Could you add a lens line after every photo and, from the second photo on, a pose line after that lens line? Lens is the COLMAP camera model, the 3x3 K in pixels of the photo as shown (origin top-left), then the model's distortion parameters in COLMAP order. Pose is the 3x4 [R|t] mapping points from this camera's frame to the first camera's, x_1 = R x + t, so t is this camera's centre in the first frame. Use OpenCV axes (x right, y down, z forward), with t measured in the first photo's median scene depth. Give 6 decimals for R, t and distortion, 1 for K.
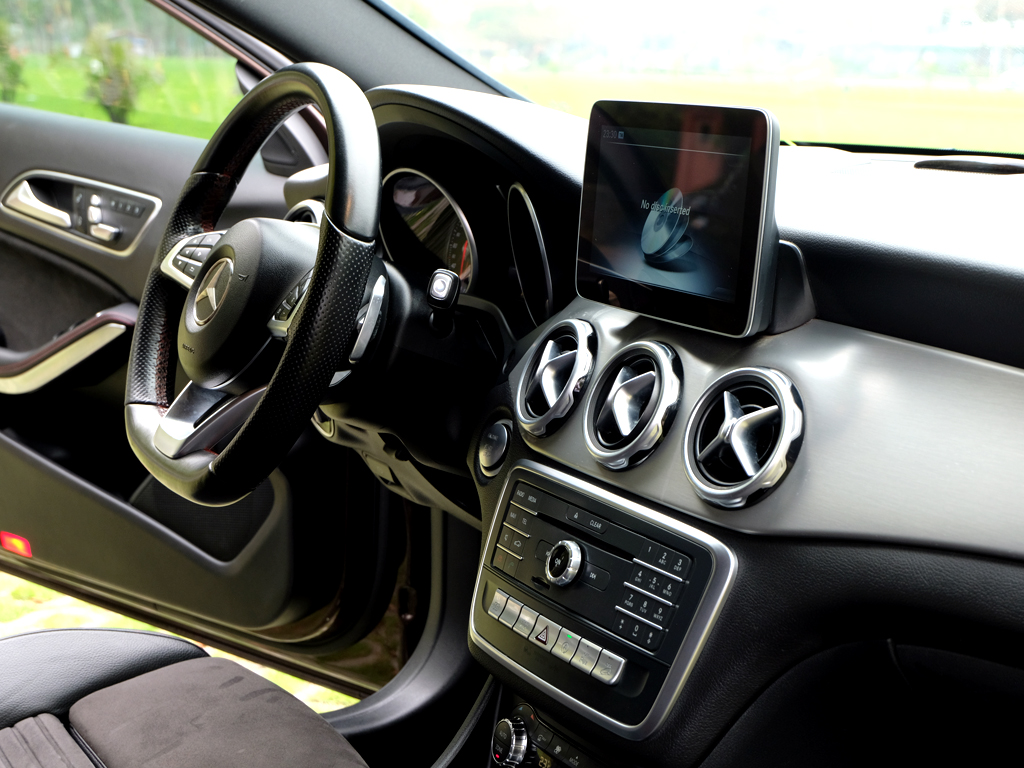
lens RADIAL K [[1654.8, 0, 509.4], [0, 1654.8, 329.3], [0, 0, 1]] dist [-0.019353, 0.067799]
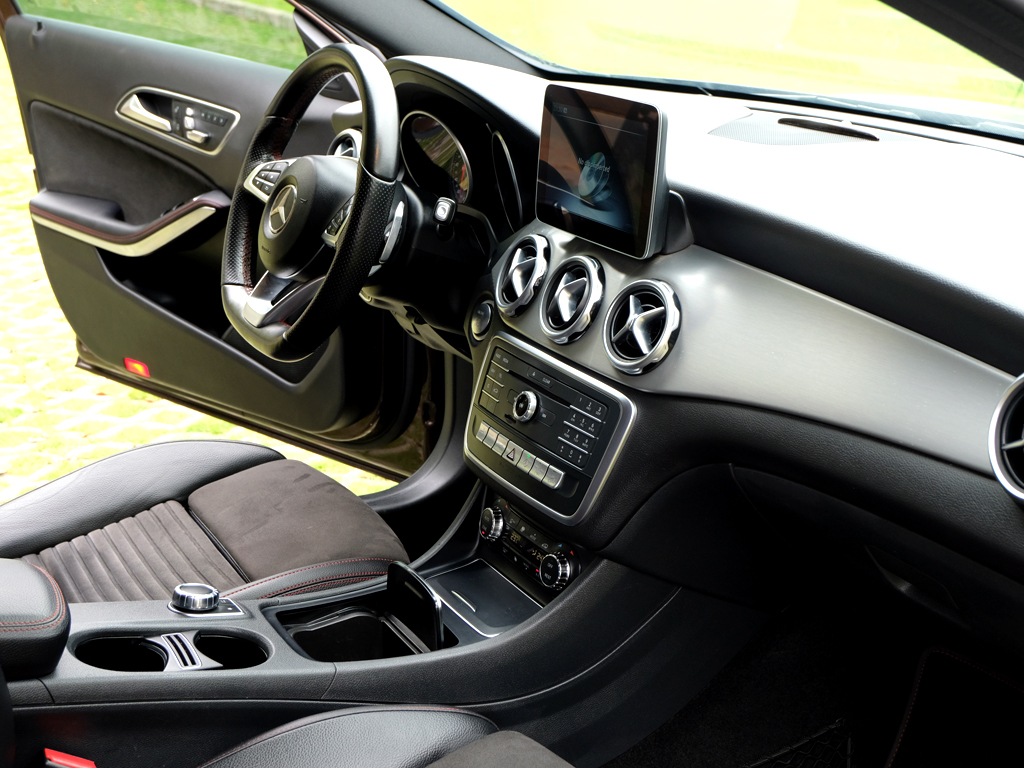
lens RADIAL K [[1365.9, 0, 514.9], [0, 1365.9, 317.7], [0, 0, 1]] dist [0.026215, 0.004339]
pose [[0.999966, -0.004430, -0.007012, 0.027932], [0.005206, 0.993374, 0.114811, -0.066794], [0.006457, -0.114844, 0.993363, -0.175381]]
